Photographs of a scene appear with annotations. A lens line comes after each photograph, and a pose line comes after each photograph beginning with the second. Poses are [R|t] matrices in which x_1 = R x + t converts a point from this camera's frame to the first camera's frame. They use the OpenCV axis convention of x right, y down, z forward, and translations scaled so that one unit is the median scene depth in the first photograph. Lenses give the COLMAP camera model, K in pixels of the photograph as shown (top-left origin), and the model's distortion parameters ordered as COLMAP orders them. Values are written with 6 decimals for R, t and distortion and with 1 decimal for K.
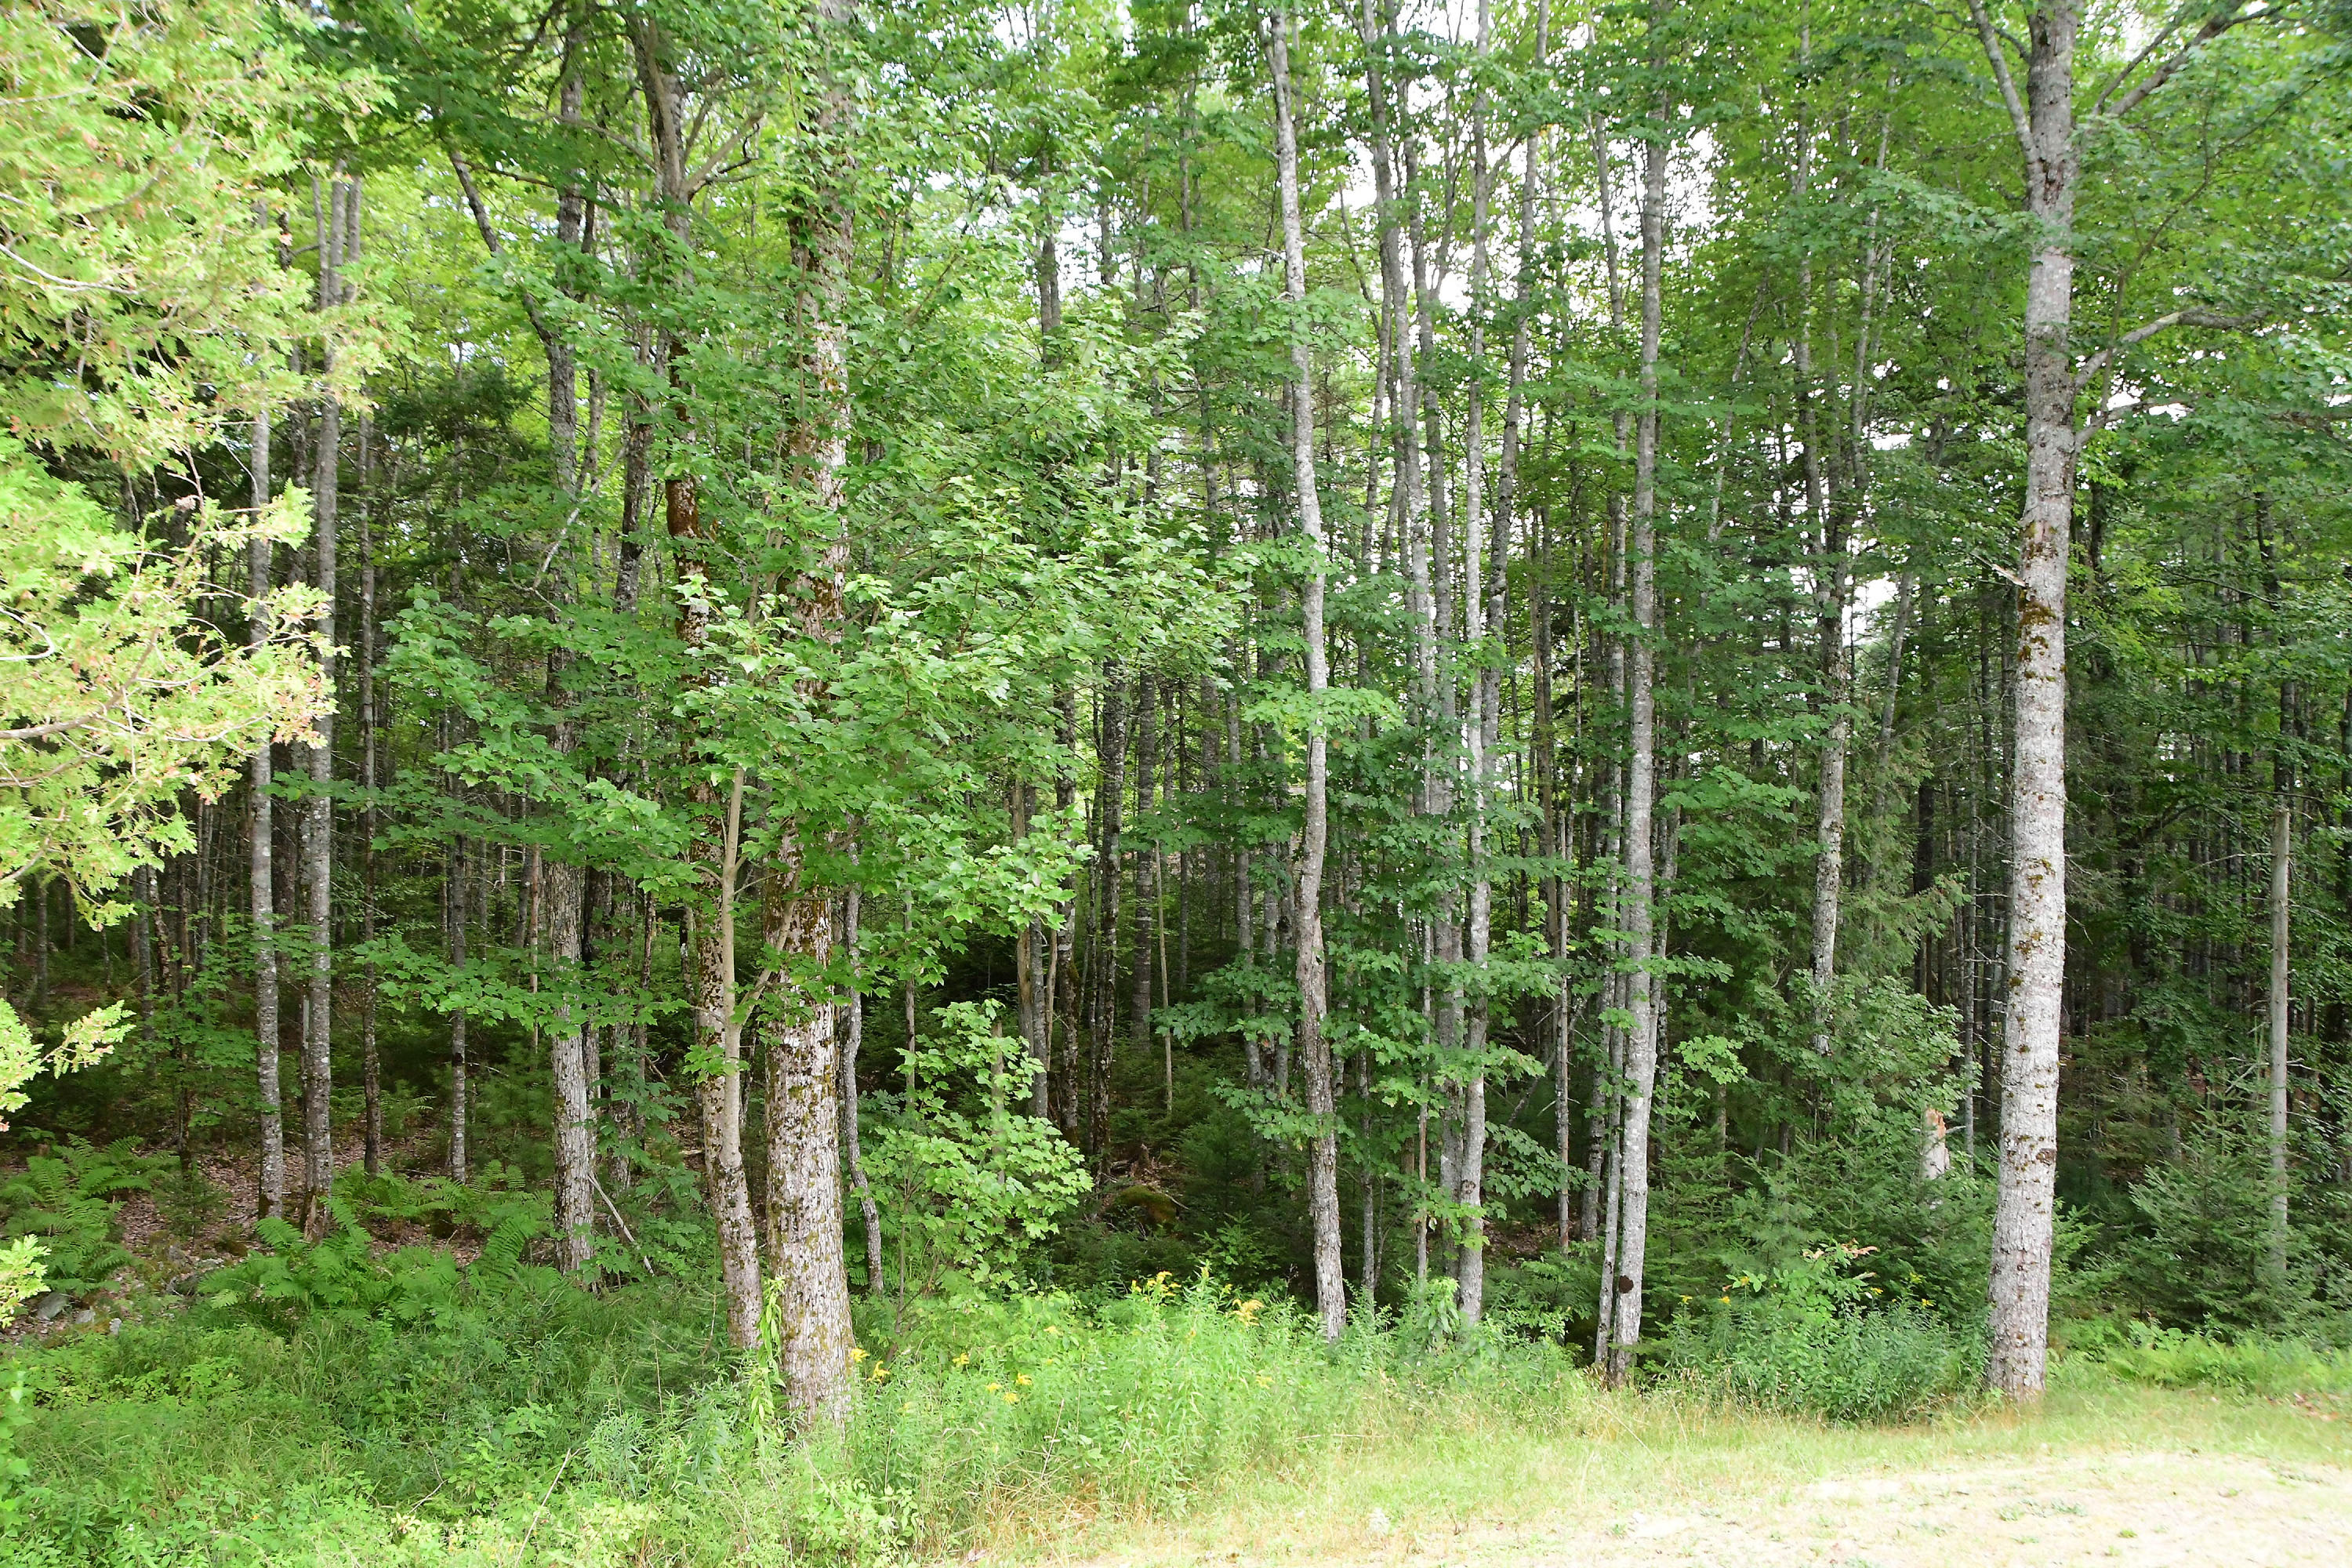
lens RADIAL K [[1875.8, 0, 1159.6], [0, 1875.8, 845.6], [0, 0, 1]] dist [-0.212329, 0.241697]
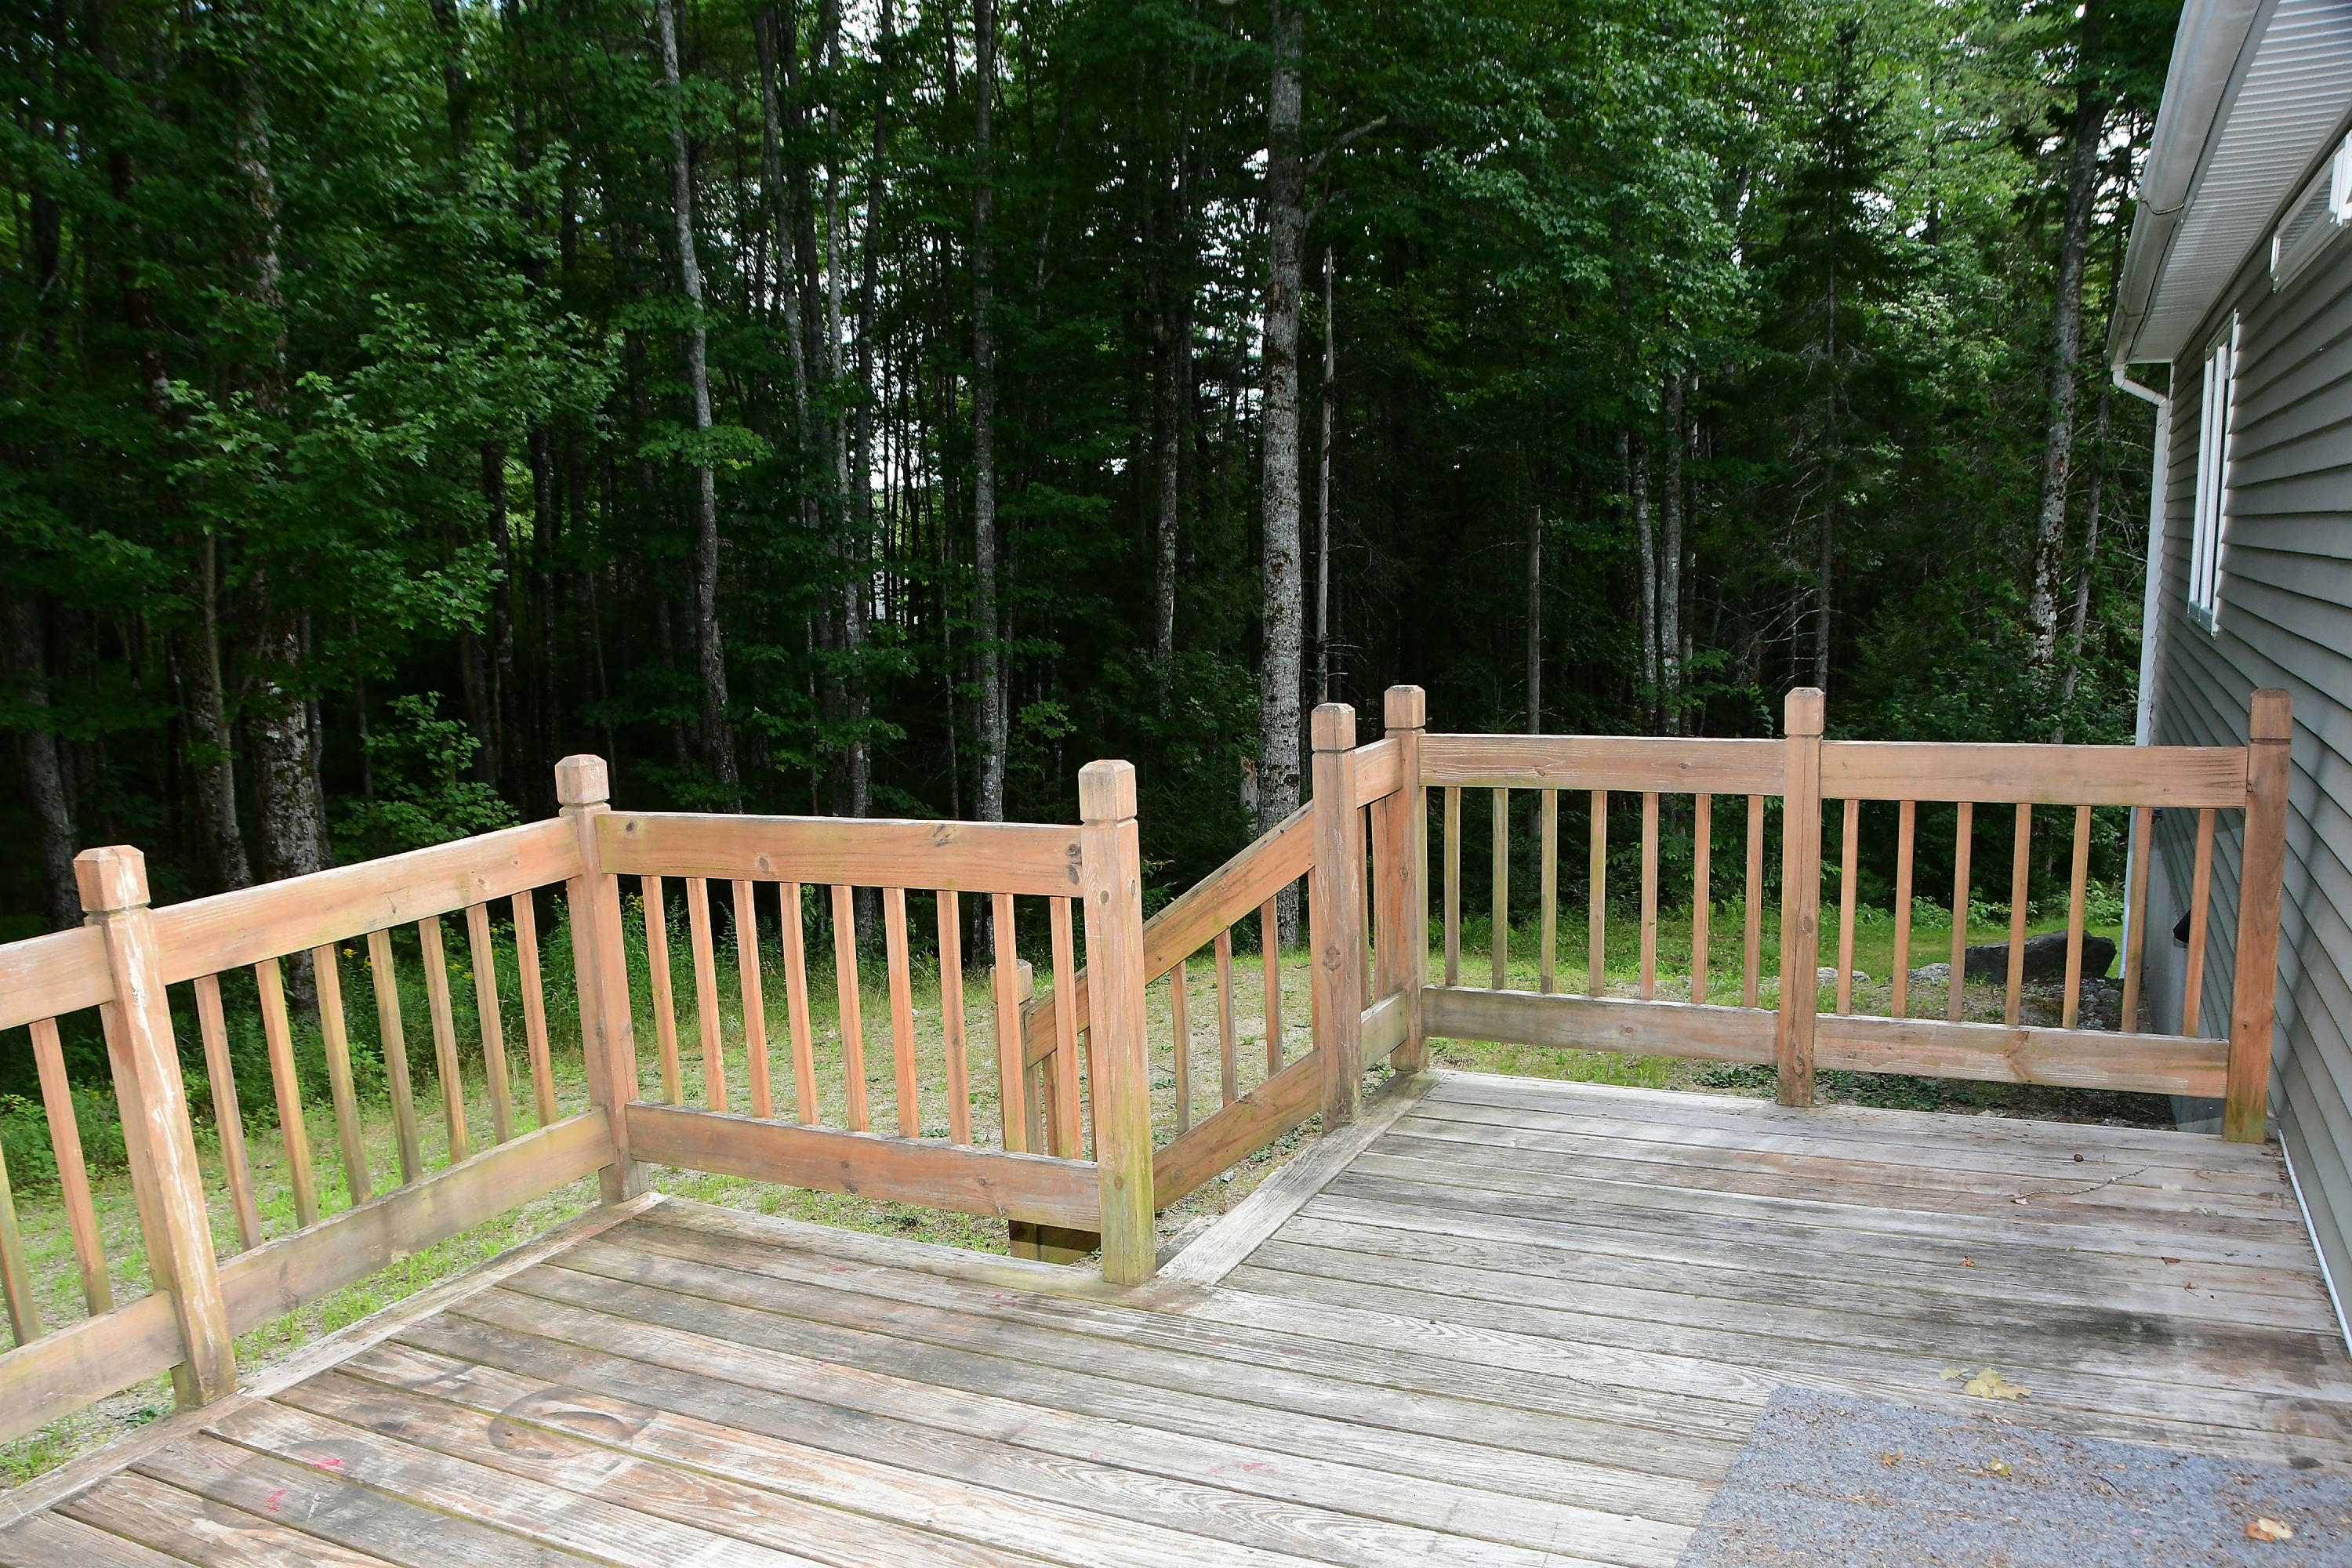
lens RADIAL K [[1875.8, 0, 1159.6], [0, 1875.8, 845.6], [0, 0, 1]] dist [-0.212329, 0.241697]
pose [[0.959135, -0.070342, 0.274067, 0.039250], [0.026532, 0.986697, 0.160392, -0.000568], [-0.281703, -0.146566, 0.948241, -0.357697]]
